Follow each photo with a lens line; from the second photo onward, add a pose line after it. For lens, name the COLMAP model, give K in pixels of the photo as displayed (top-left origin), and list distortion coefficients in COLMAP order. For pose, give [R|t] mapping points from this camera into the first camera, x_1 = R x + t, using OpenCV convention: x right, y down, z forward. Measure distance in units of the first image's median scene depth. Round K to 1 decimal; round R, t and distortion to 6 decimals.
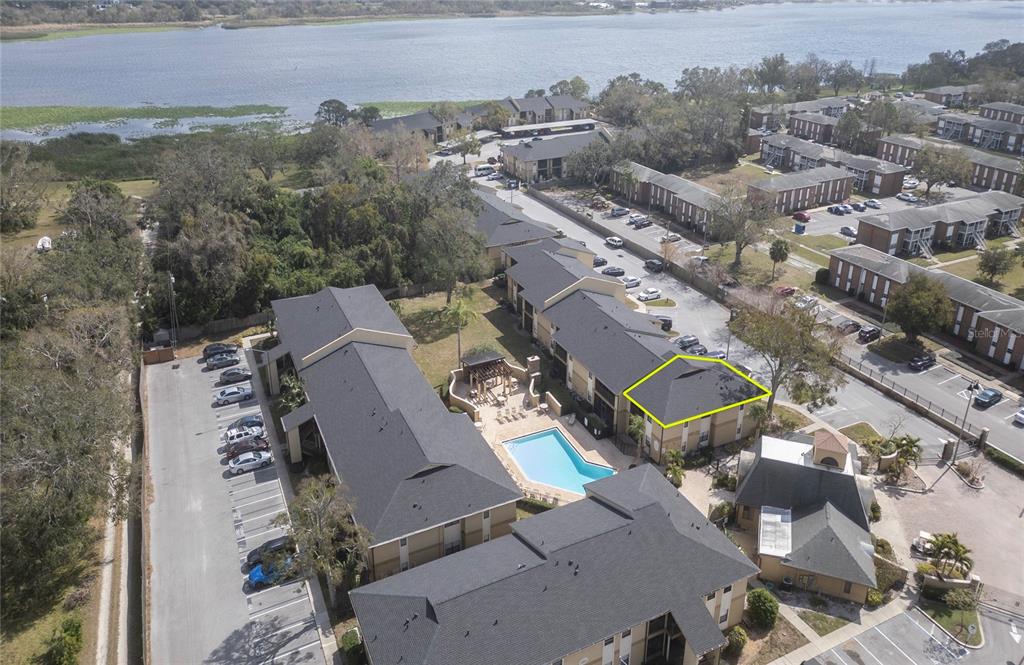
lens RADIAL K [[862.6, 0, 510.4], [0, 862.6, 231.7], [0, 0, 1]] dist [0.070914, -0.075298]
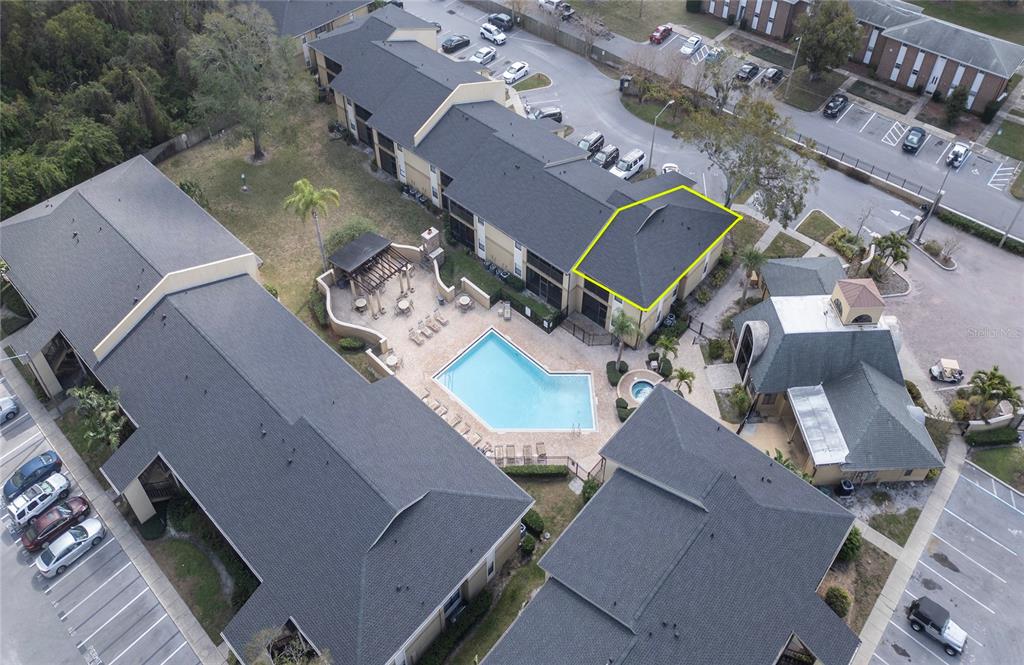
lens RADIAL K [[862.6, 0, 510.4], [0, 862.6, 231.7], [0, 0, 1]] dist [0.070914, -0.075298]
pose [[0.929967, -0.234956, 0.282767, -0.115694], [0.107586, 0.909388, 0.401795, -0.135960], [-0.351549, -0.343234, 0.870979, 0.371860]]
